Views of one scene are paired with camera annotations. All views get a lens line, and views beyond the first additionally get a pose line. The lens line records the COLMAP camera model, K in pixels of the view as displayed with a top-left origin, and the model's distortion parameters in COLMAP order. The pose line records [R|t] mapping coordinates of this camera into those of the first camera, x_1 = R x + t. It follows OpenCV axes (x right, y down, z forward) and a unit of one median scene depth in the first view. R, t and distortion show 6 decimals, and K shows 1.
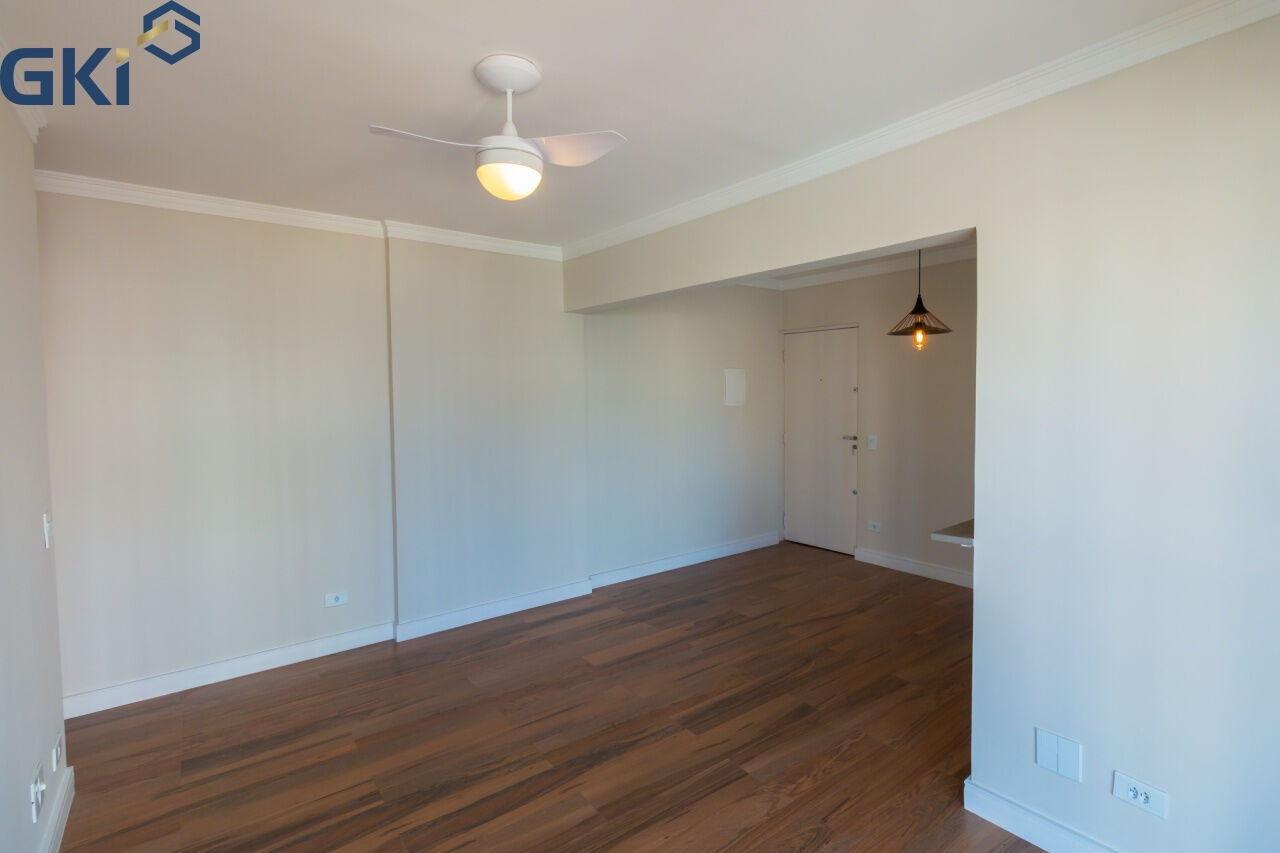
lens RADIAL K [[596.8, 0, 645.3], [0, 596.8, 411.9], [0, 0, 1]] dist [-0.000658, -0.000008]
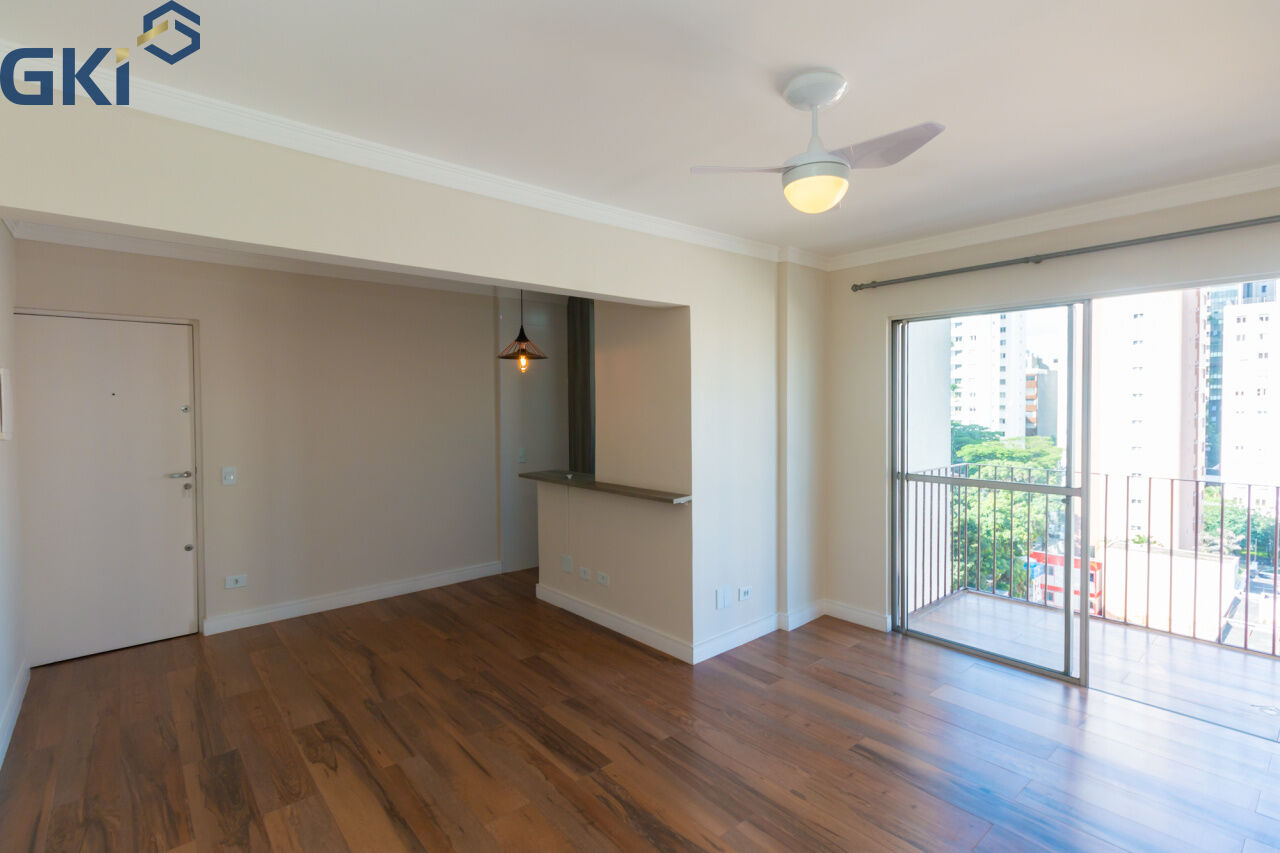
lens RADIAL K [[607.1, 0, 644.4], [0, 607.1, 418.5], [0, 0, 1]] dist [0.003629, 0.000377]
pose [[-0.057483, -0.011934, 0.998275, -0.596449], [0.044636, 0.998898, 0.014512, -0.015125], [-0.997348, 0.045393, -0.056887, 0.658389]]
